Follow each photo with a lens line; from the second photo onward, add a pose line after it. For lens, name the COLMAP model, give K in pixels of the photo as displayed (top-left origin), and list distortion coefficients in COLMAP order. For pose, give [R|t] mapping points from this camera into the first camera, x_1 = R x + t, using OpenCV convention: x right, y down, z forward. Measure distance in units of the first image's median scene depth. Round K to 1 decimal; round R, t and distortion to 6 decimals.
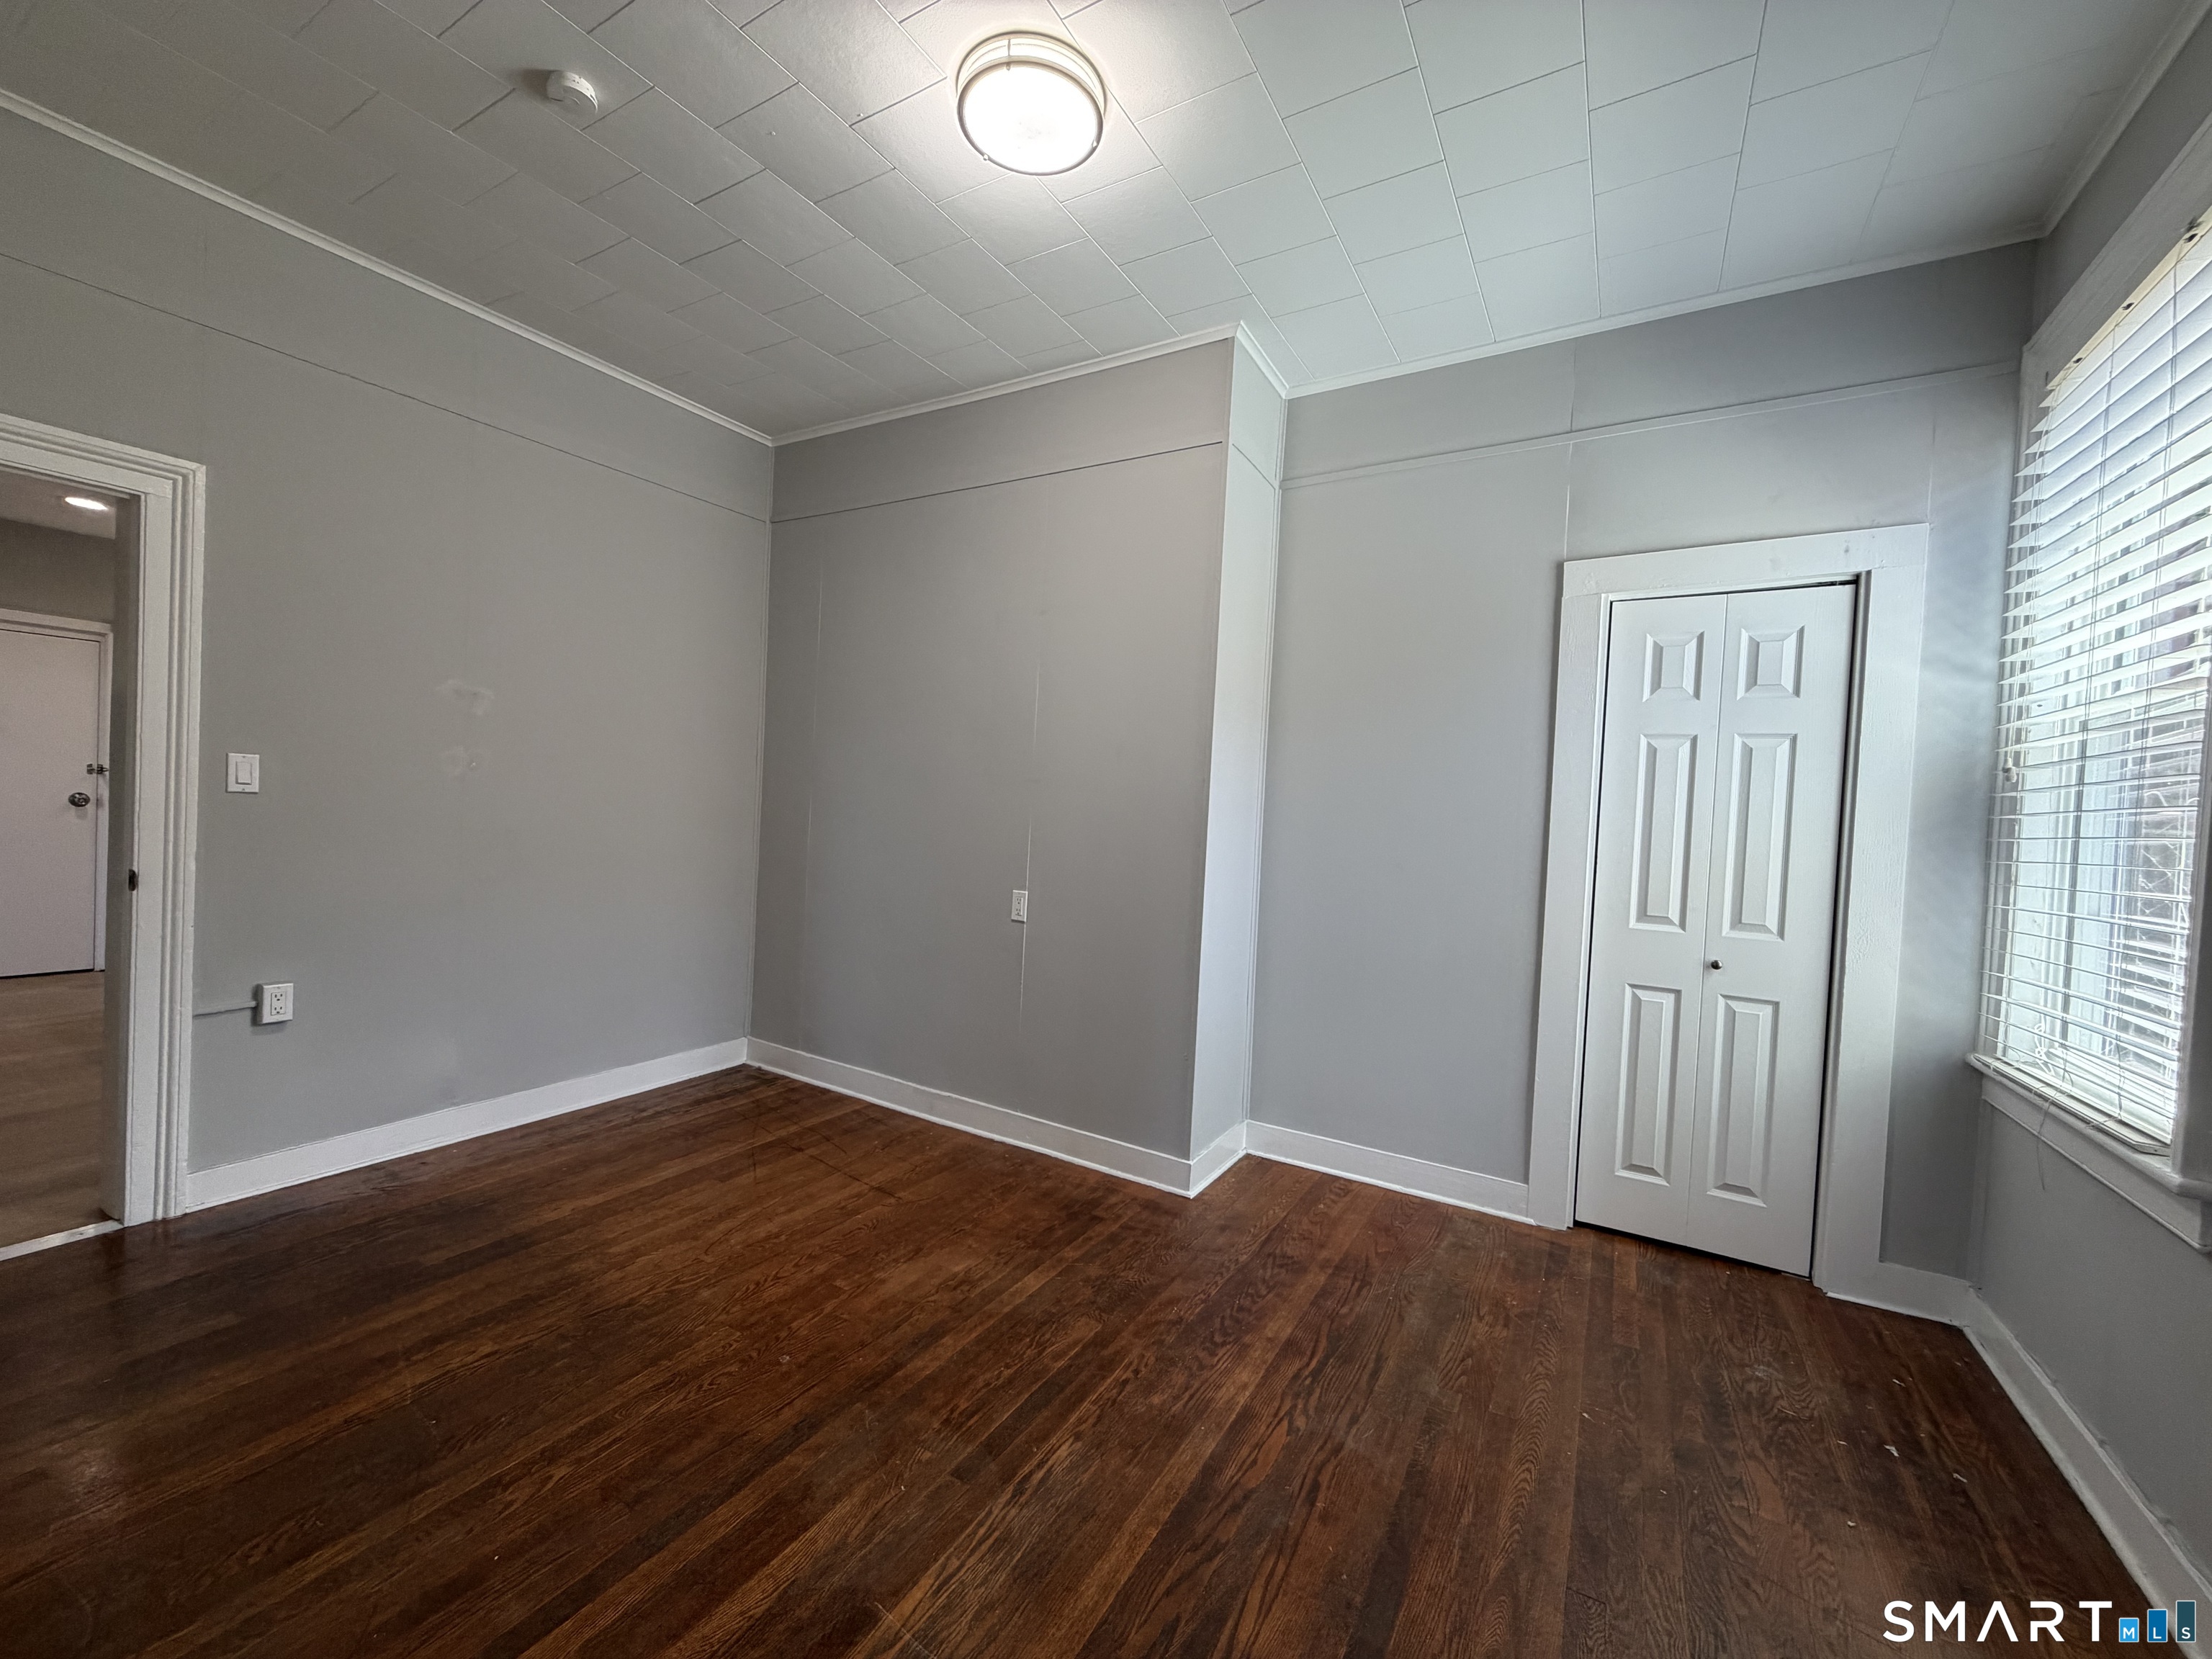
lens RADIAL K [[887.4, 0, 1106.0], [0, 887.4, 829.5], [0, 0, 1]] dist [0.002327, 0.000403]
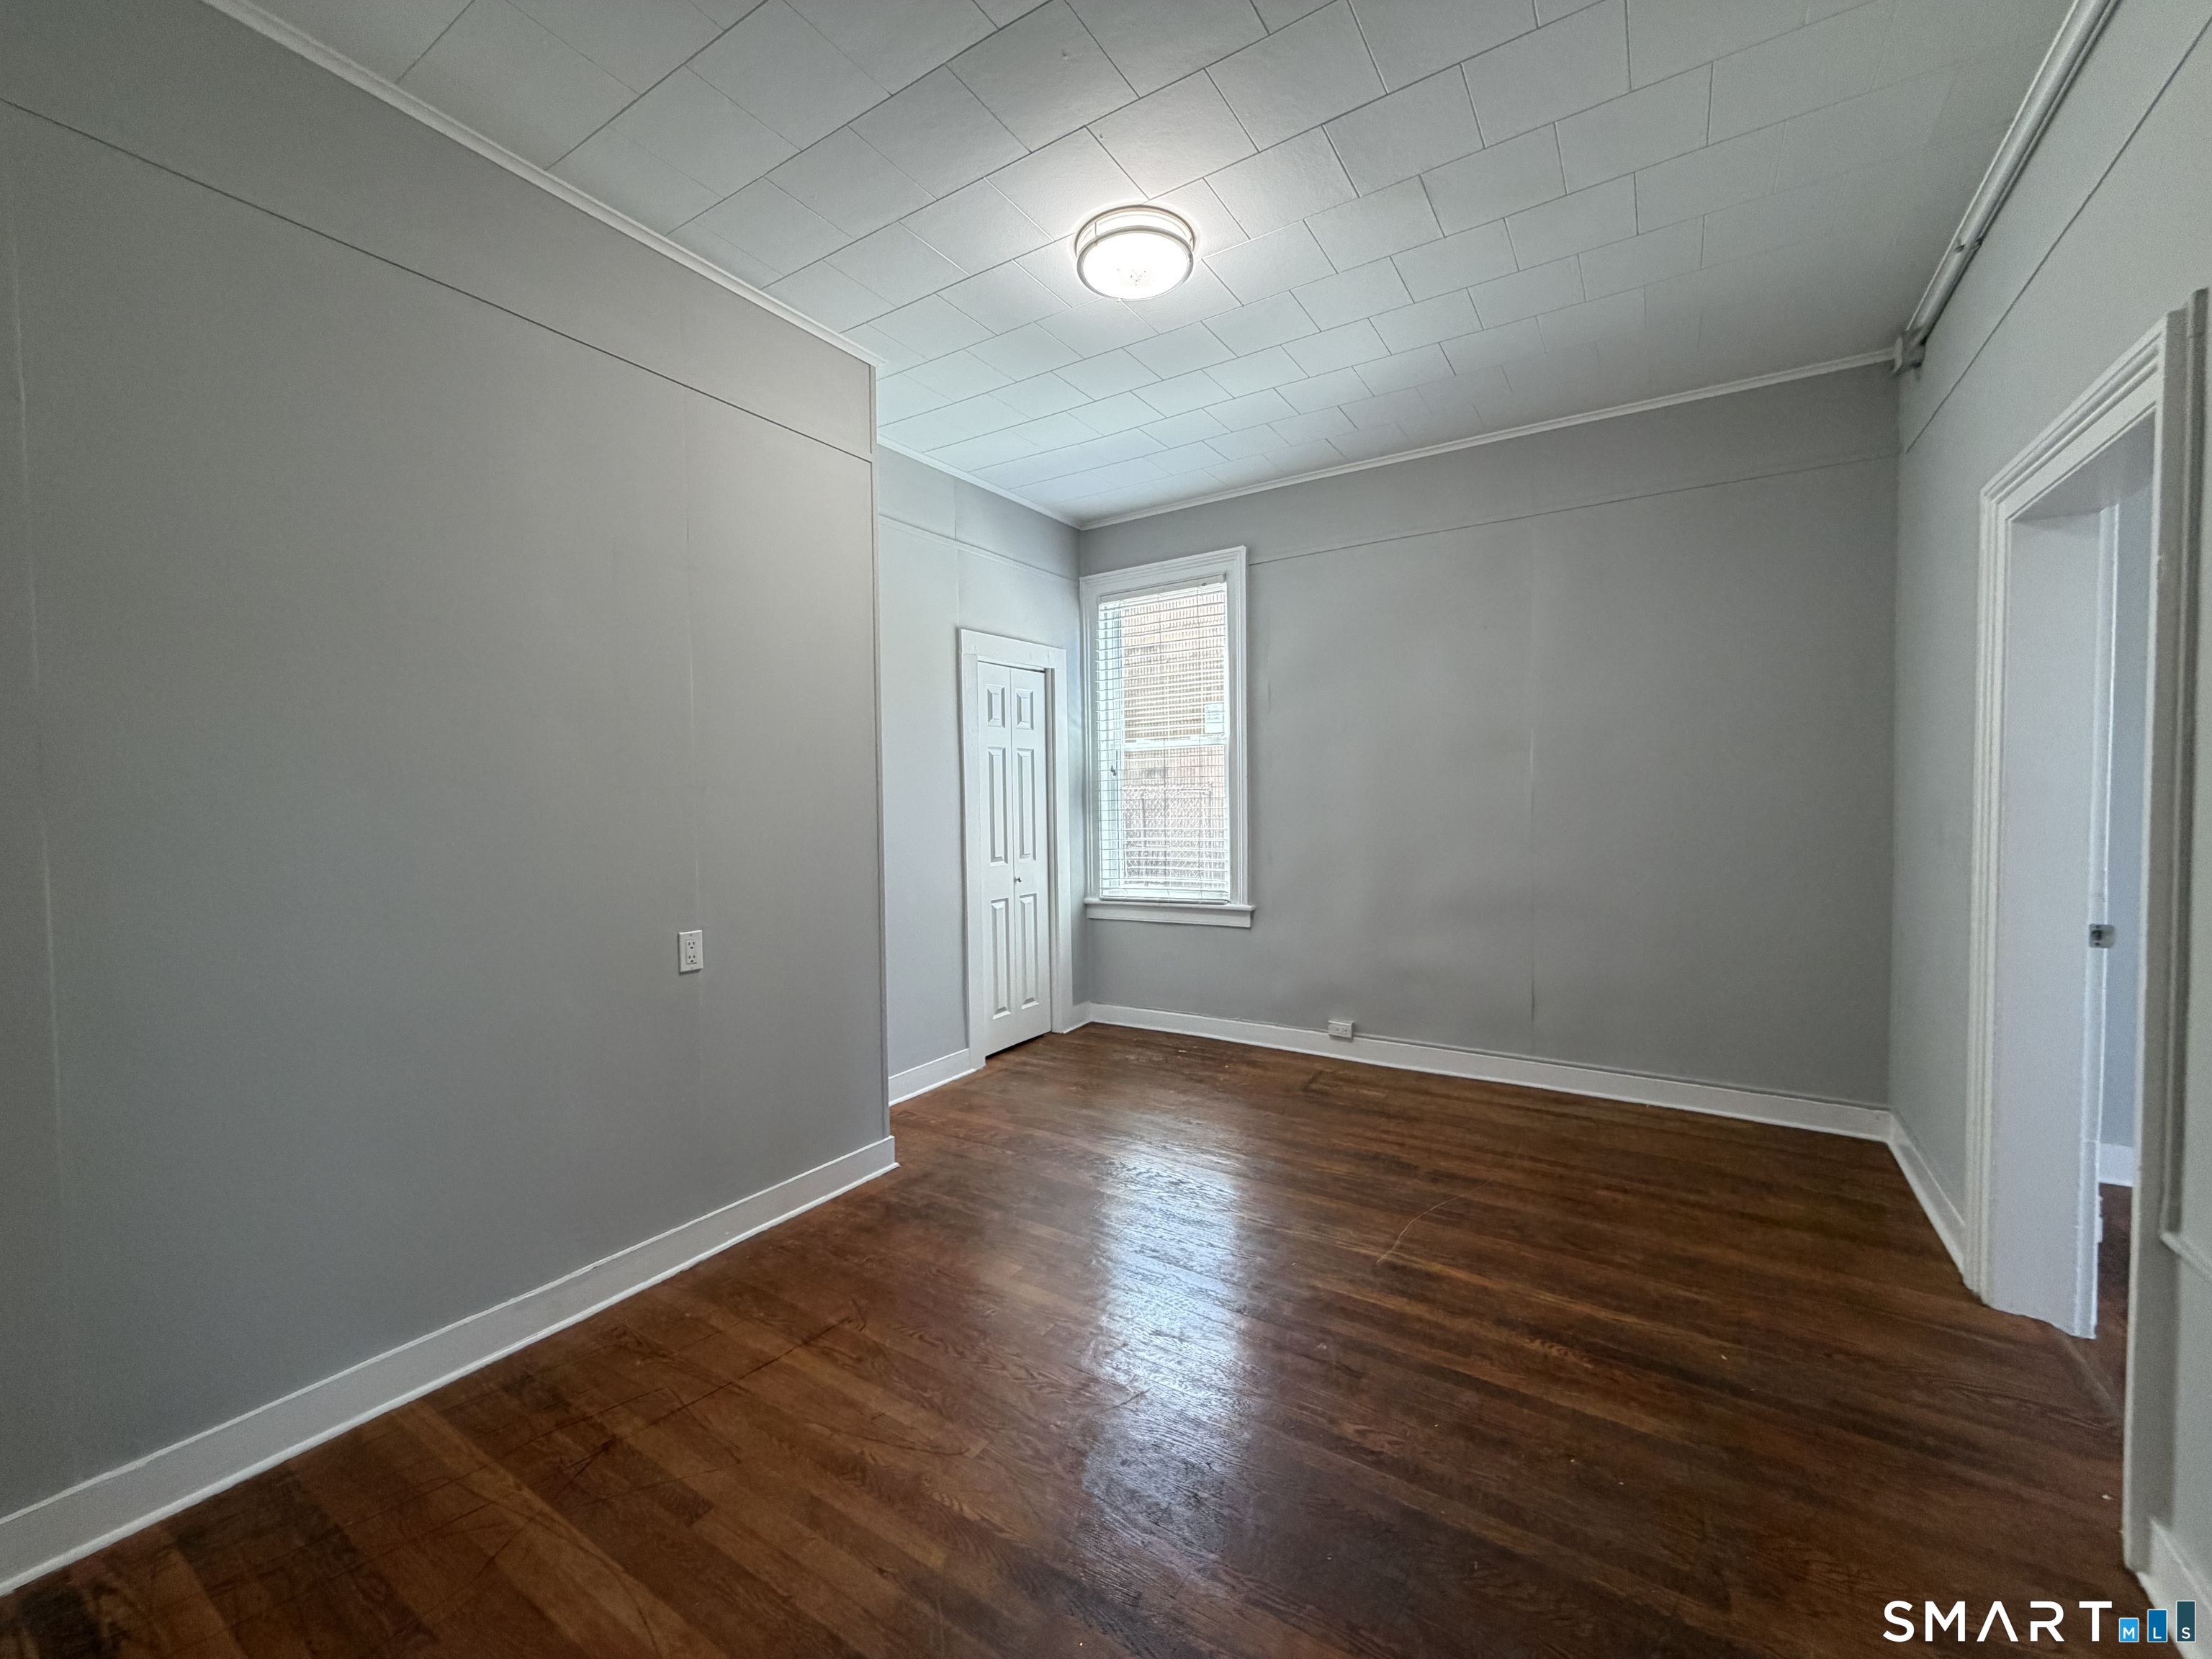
lens RADIAL K [[876.2, 0, 1106.0], [0, 876.2, 829.5], [0, 0, 1]] dist [0.018655, 0.000064]
pose [[0.034349, -0.084297, 0.995848, -0.990916], [0.032779, 0.995995, 0.083178, -0.083069], [-0.998872, 0.029786, 0.036975, 0.732803]]
